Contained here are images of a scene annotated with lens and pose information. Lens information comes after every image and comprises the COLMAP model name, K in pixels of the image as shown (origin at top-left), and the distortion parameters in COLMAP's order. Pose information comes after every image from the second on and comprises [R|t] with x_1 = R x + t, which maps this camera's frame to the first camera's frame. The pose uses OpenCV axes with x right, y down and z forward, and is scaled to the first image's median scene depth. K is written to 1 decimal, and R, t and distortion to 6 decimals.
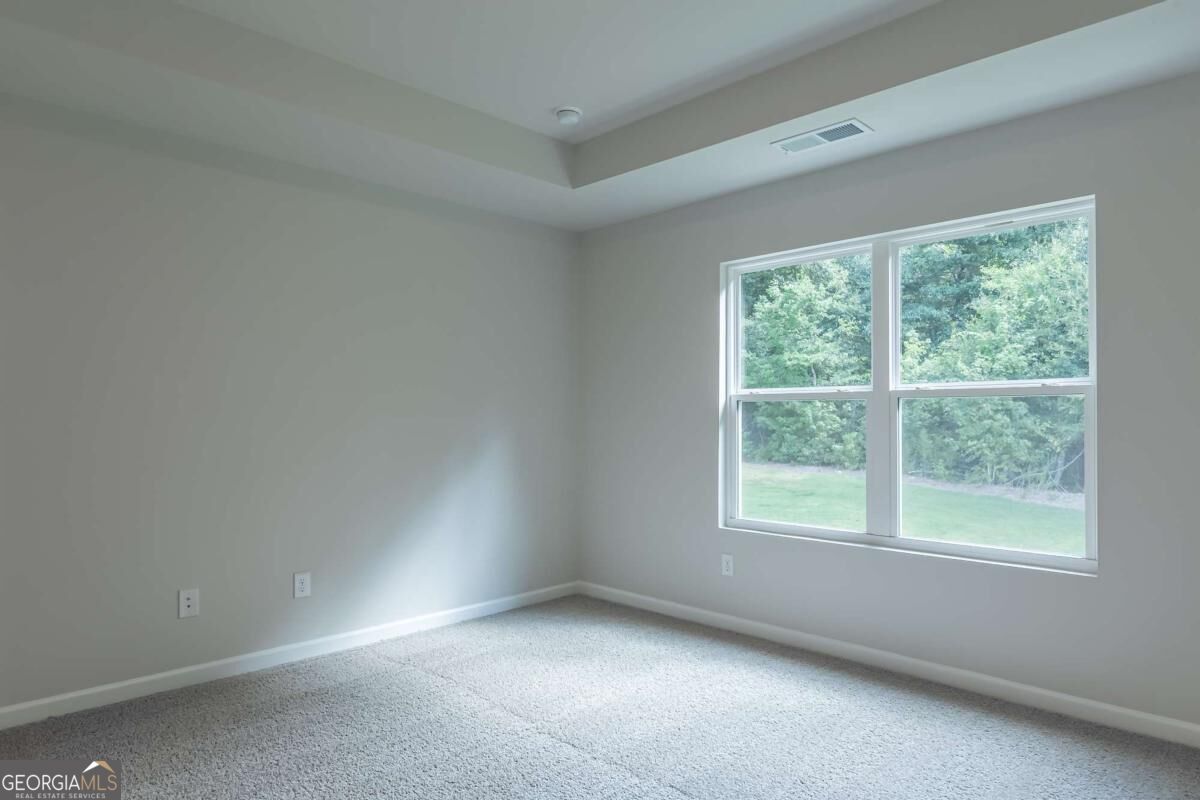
lens RADIAL K [[734.7, 0, 601.1], [0, 734.7, 409.0], [0, 0, 1]] dist [-0.003365, 0.002143]
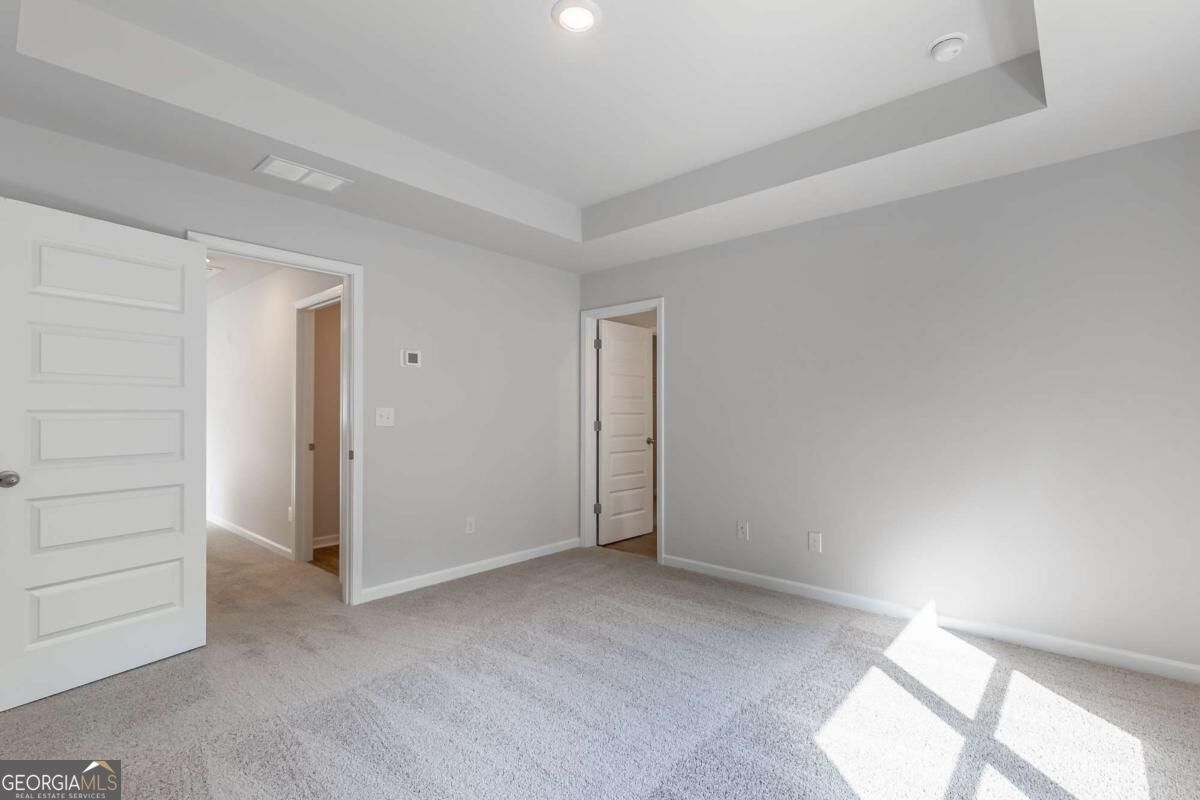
lens RADIAL K [[545.7, 0, 606.3], [0, 545.7, 403.3], [0, 0, 1]] dist [-0.000306, -0.003406]
pose [[0.062650, -0.012348, -0.997959, 0.610563], [0.010262, 0.999879, -0.011728, -0.000639], [0.997983, -0.009506, 0.062770, 0.639697]]
